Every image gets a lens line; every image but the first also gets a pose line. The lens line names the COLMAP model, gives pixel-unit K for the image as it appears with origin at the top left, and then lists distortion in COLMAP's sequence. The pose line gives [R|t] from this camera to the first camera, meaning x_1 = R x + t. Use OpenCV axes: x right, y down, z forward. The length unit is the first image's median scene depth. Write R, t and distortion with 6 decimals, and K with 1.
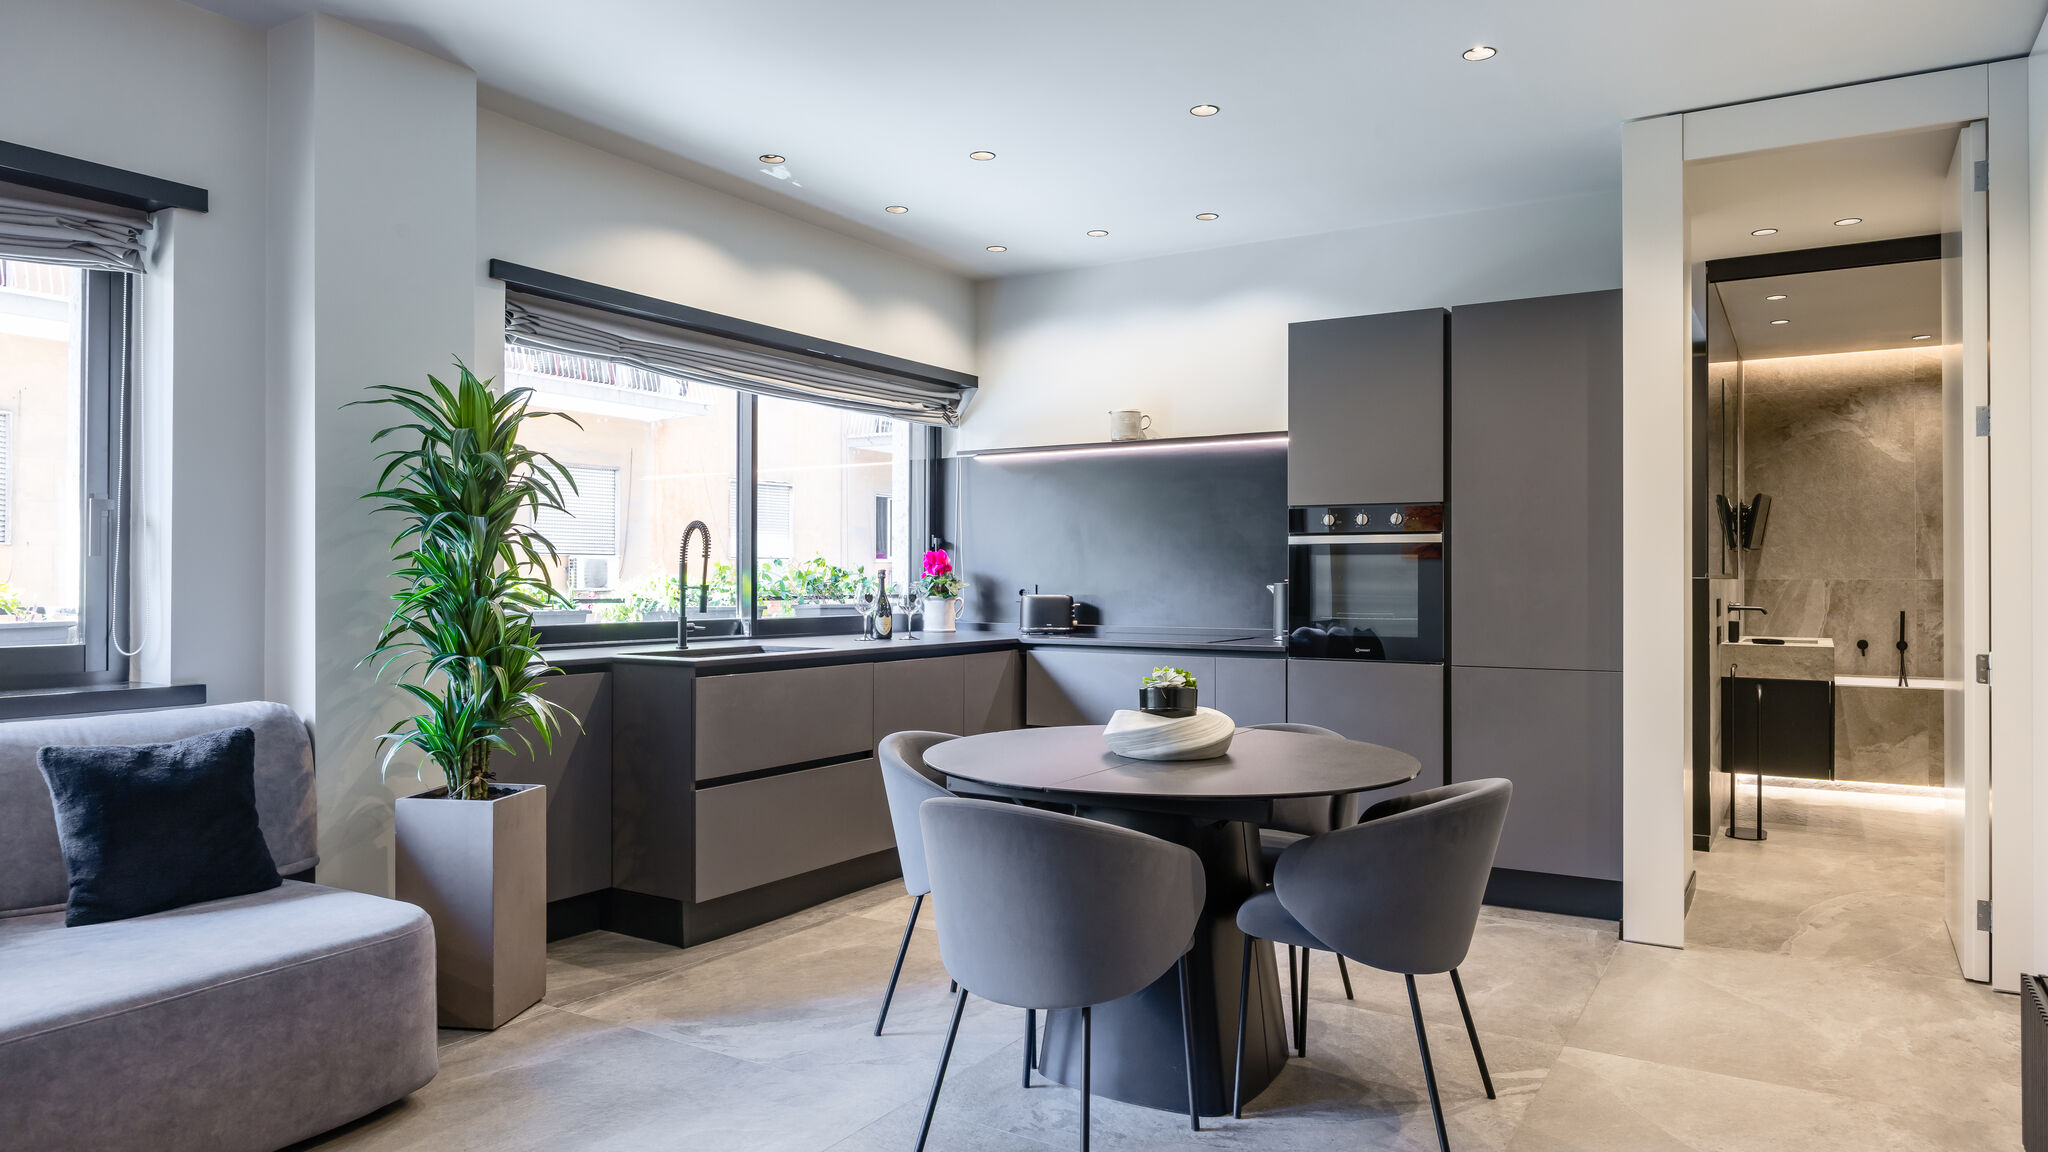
lens RADIAL K [[1280.6, 0, 1024.0], [0, 1280.6, 576.0], [0, 0, 1]] dist [-0.005793, 0.000700]
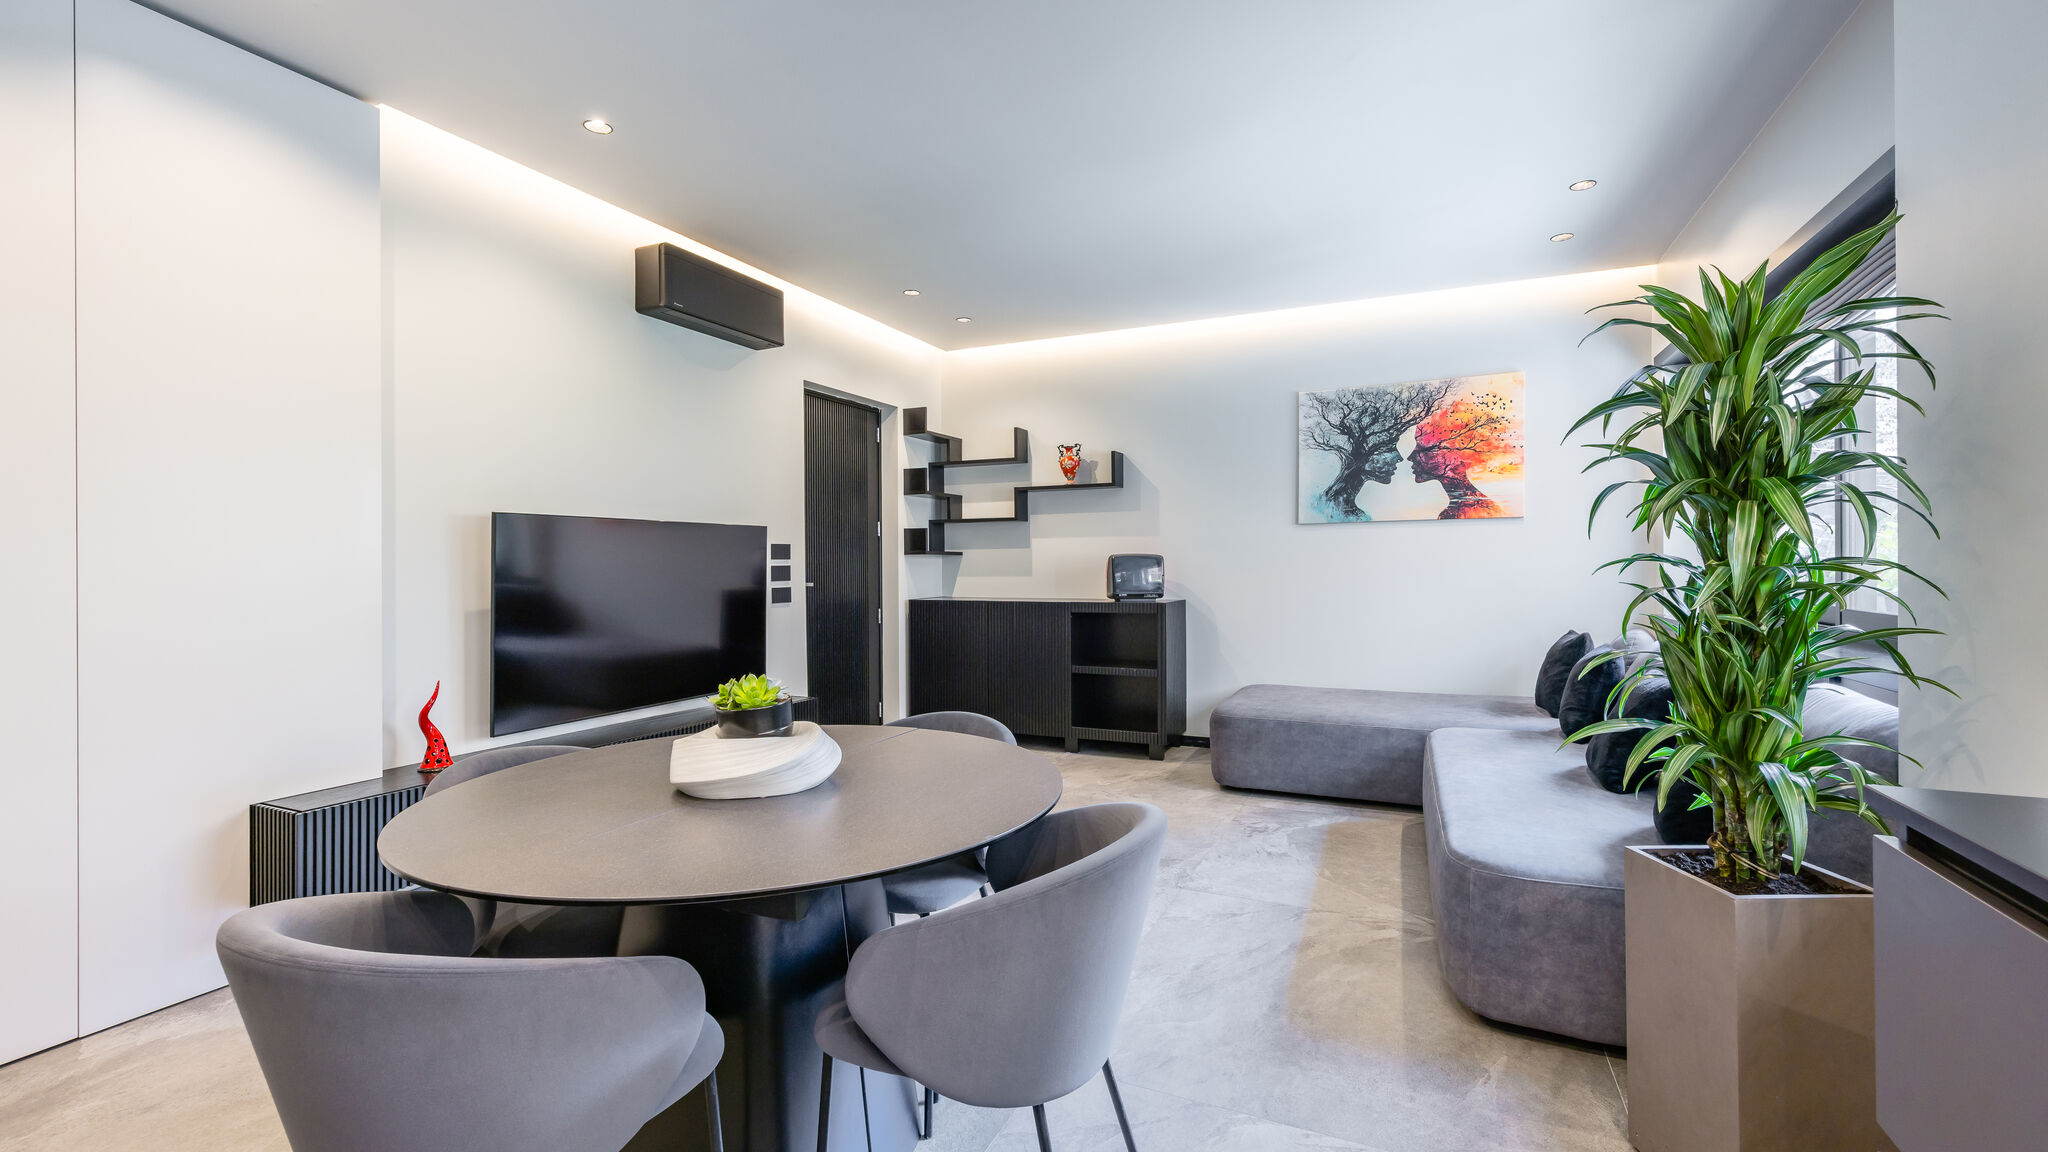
lens RADIAL K [[853.4, 0, 1031.9], [0, 853.4, 561.9], [0, 0, 1]] dist [0.002060, 0.000467]
pose [[-0.991936, 0.004239, -0.126668, 0.007134], [0.004869, 0.999977, -0.004669, 0.004091], [0.126645, -0.005249, -0.991934, 1.392563]]
